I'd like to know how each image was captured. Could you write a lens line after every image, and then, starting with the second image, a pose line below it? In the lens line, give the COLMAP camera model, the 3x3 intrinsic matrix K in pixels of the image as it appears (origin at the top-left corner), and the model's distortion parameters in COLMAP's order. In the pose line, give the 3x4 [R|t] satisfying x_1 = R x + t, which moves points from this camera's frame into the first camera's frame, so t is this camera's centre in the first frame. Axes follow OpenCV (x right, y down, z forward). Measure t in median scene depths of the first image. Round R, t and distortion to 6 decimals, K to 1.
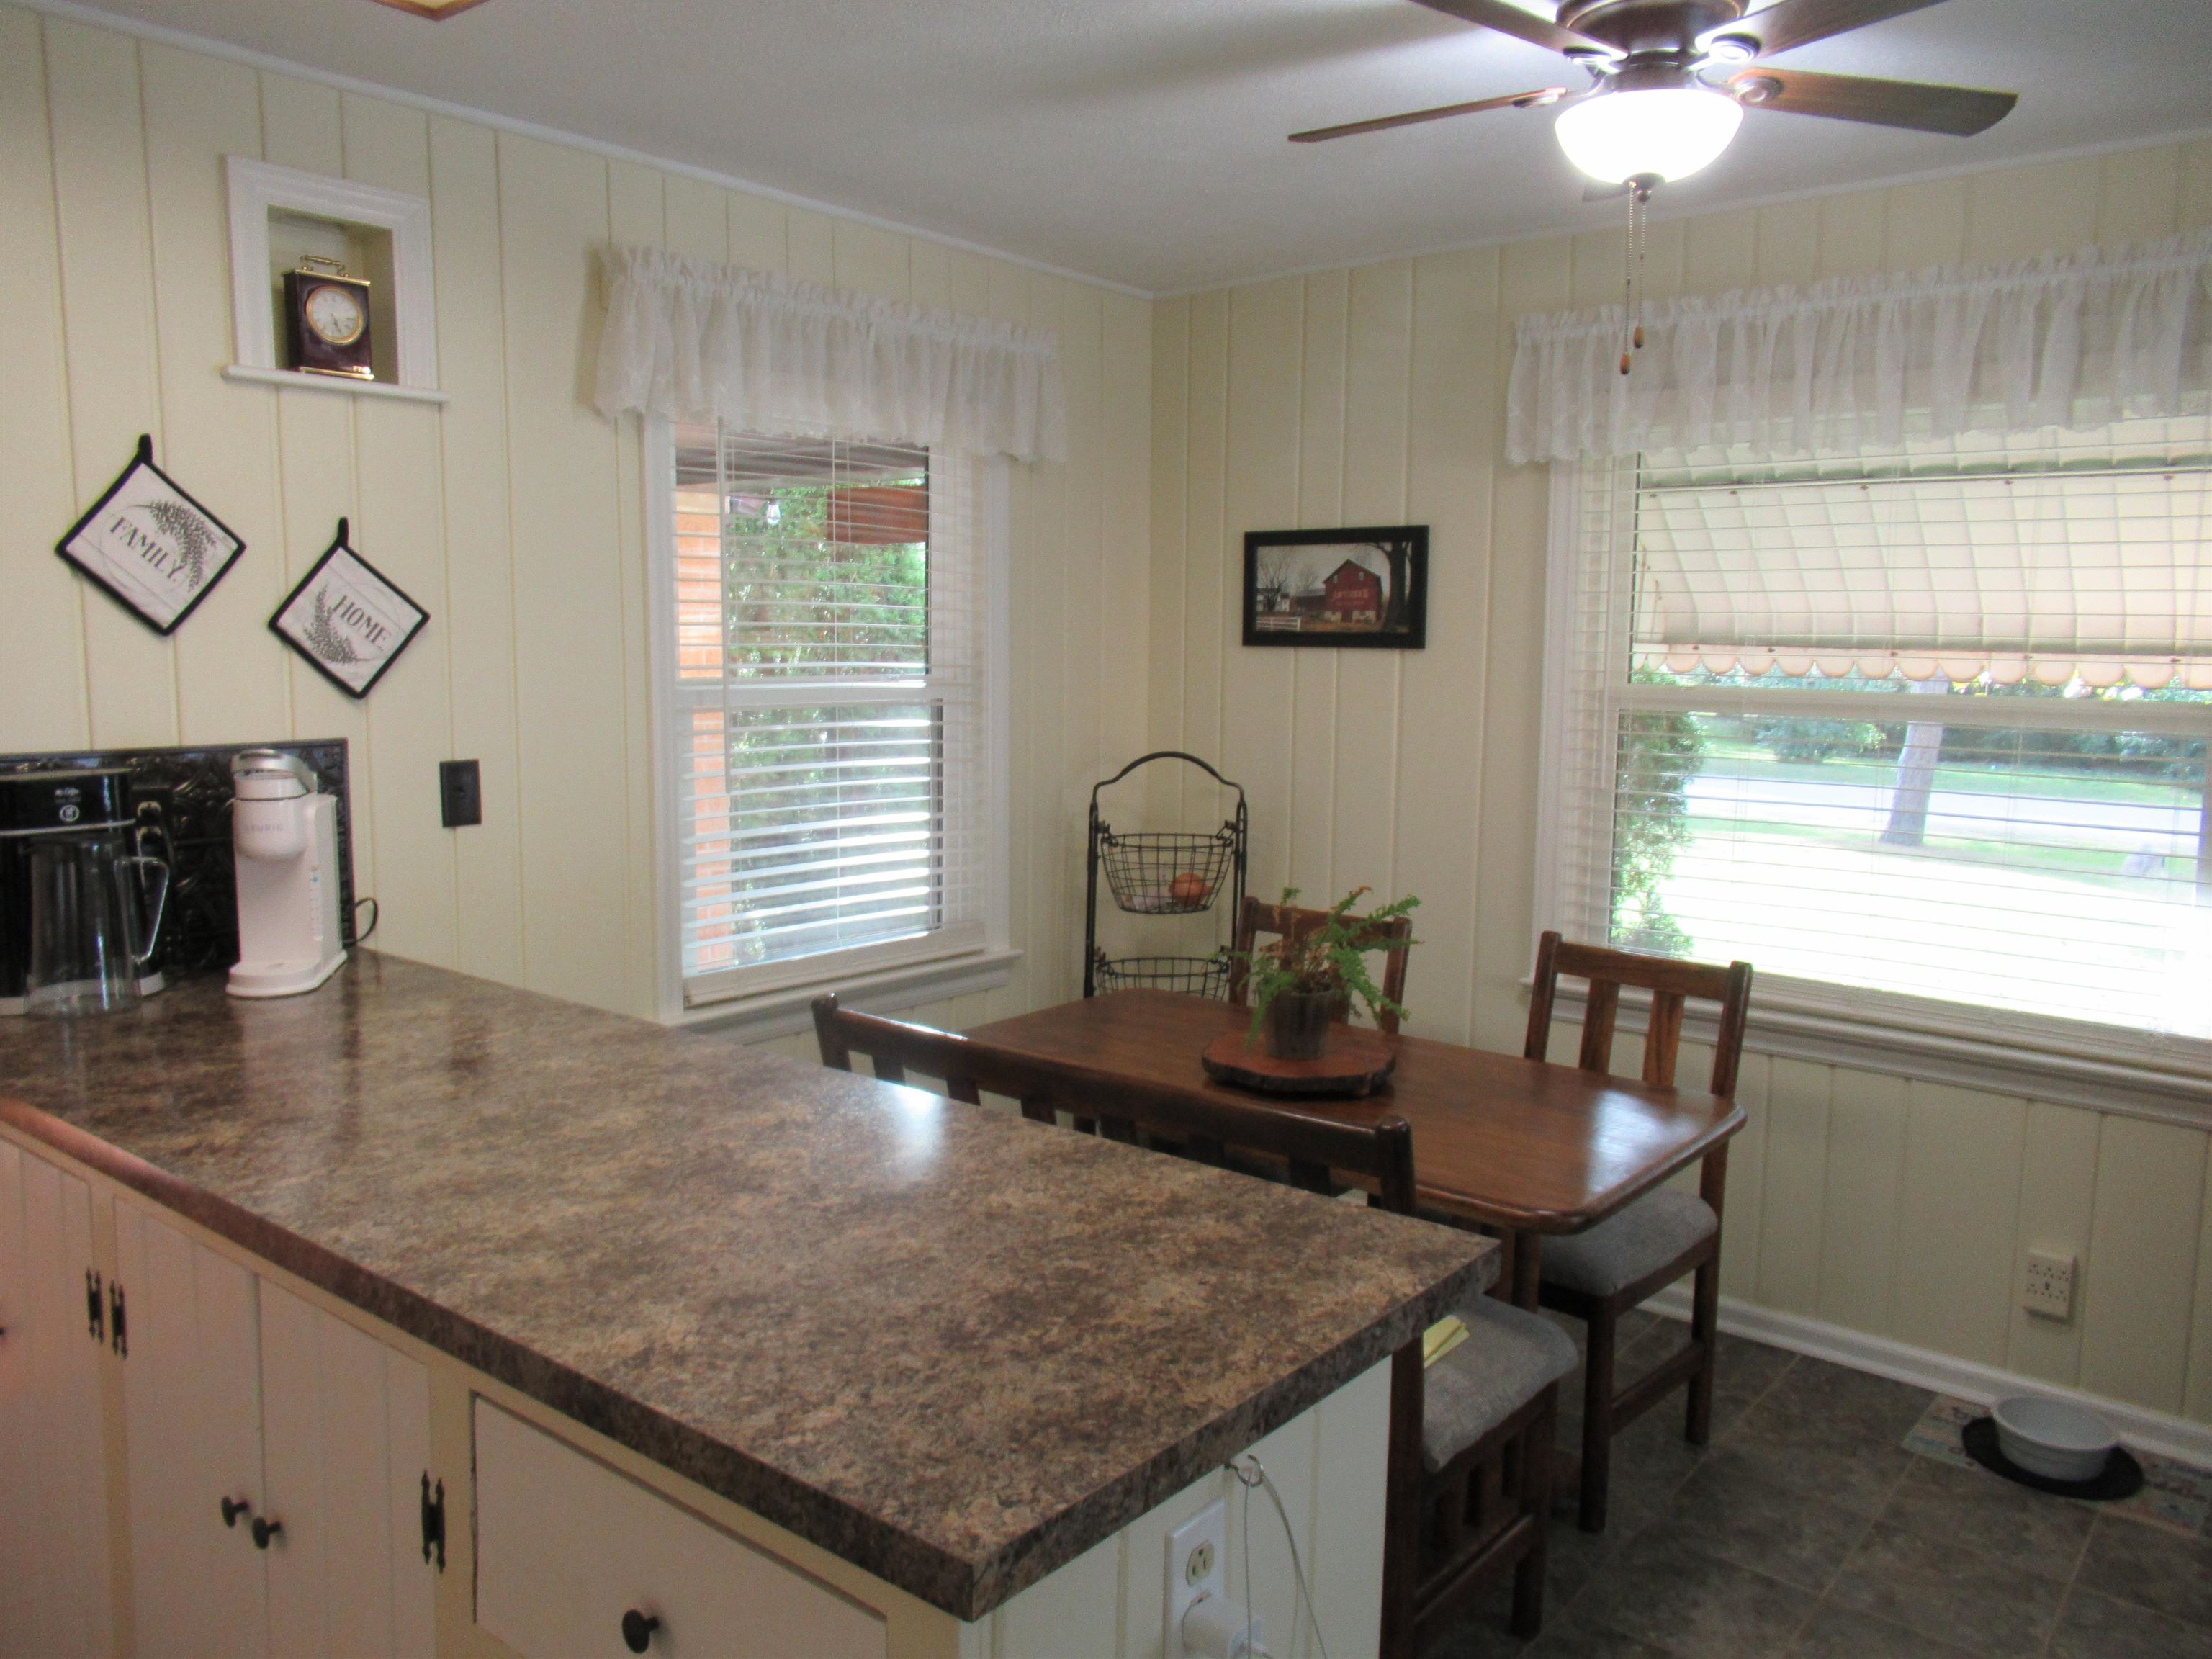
lens RADIAL K [[1661.8, 0, 1148.0], [0, 1661.8, 844.7], [0, 0, 1]] dist [0.009230, 0.005754]
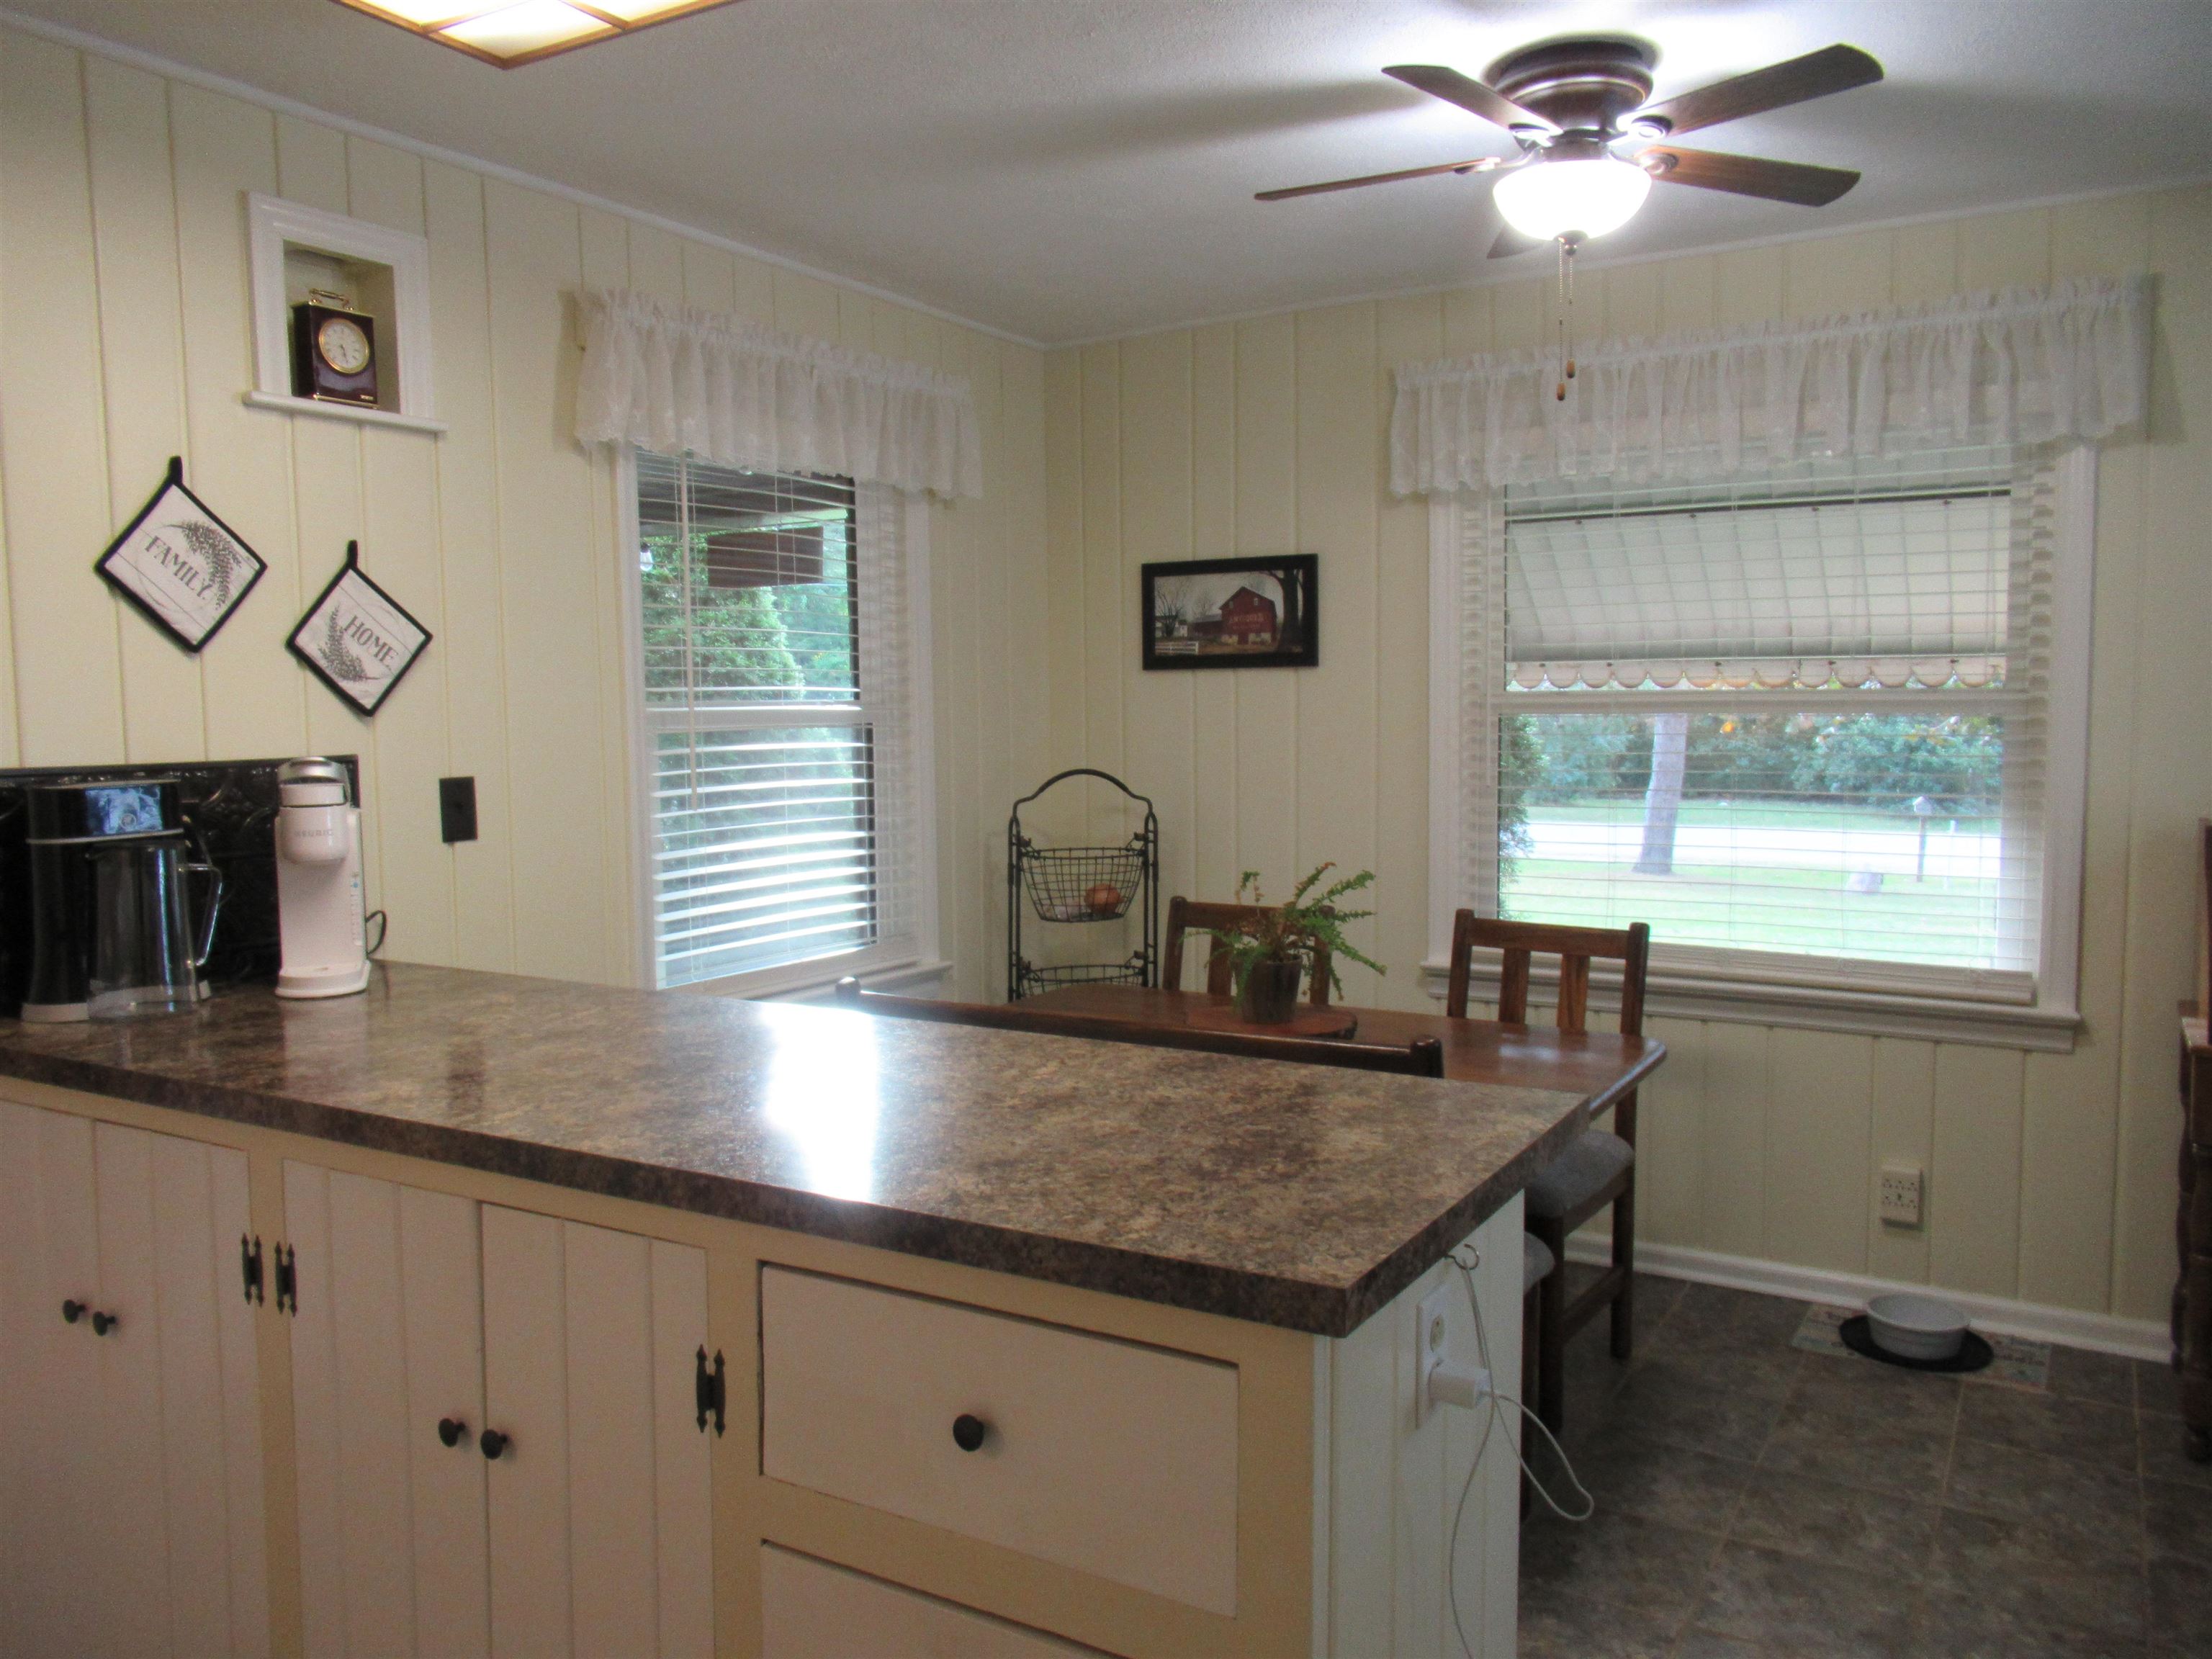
lens RADIAL K [[1661.8, 0, 1149.4], [0, 1661.8, 843.2], [0, 0, 1]] dist [0.009230, 0.005754]
pose [[0.988704, -0.035437, 0.145629, -0.158460], [0.041372, 0.998423, -0.037934, 0.052417], [-0.144055, 0.043531, 0.988612, -0.086116]]
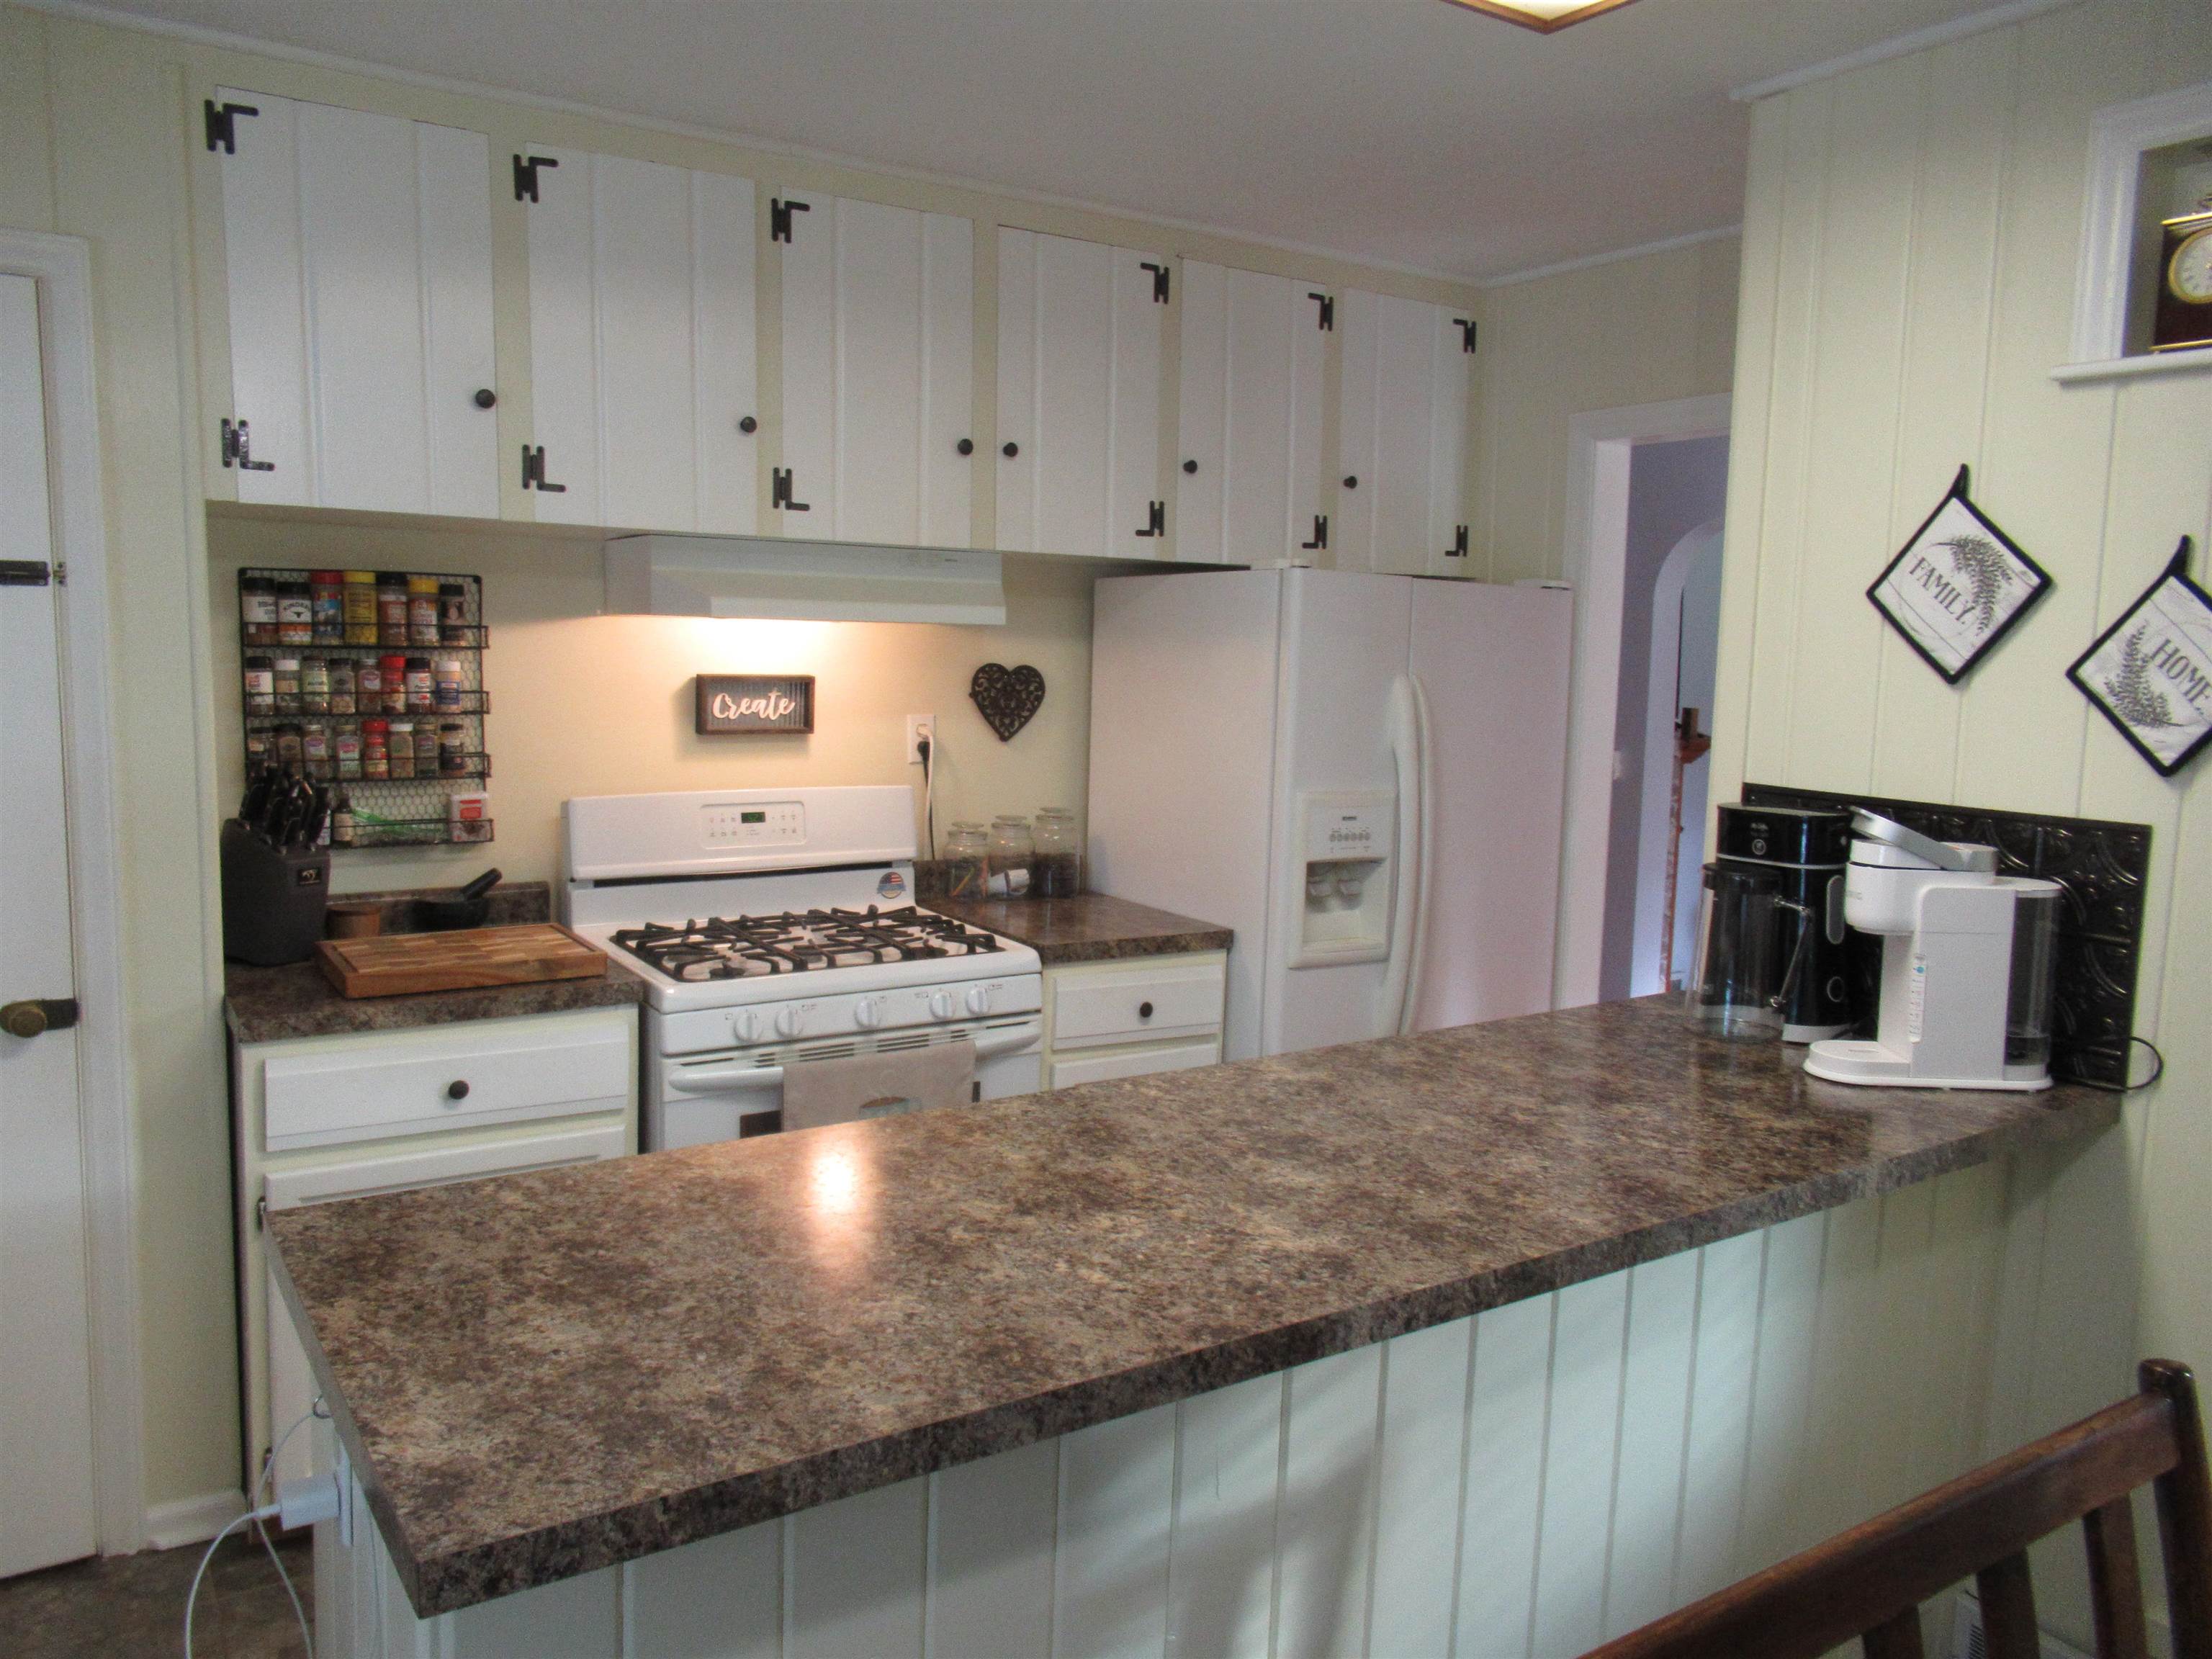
lens RADIAL K [[1661.8, 0, 1084.1], [0, 1661.8, 844.2], [0, 0, 1]] dist [0.009230, 0.005754]
pose [[-0.330255, 0.096158, -0.938981, 0.422350], [-0.142318, 0.978352, 0.150245, -0.104088], [0.933101, 0.183253, -0.309420, 0.821452]]
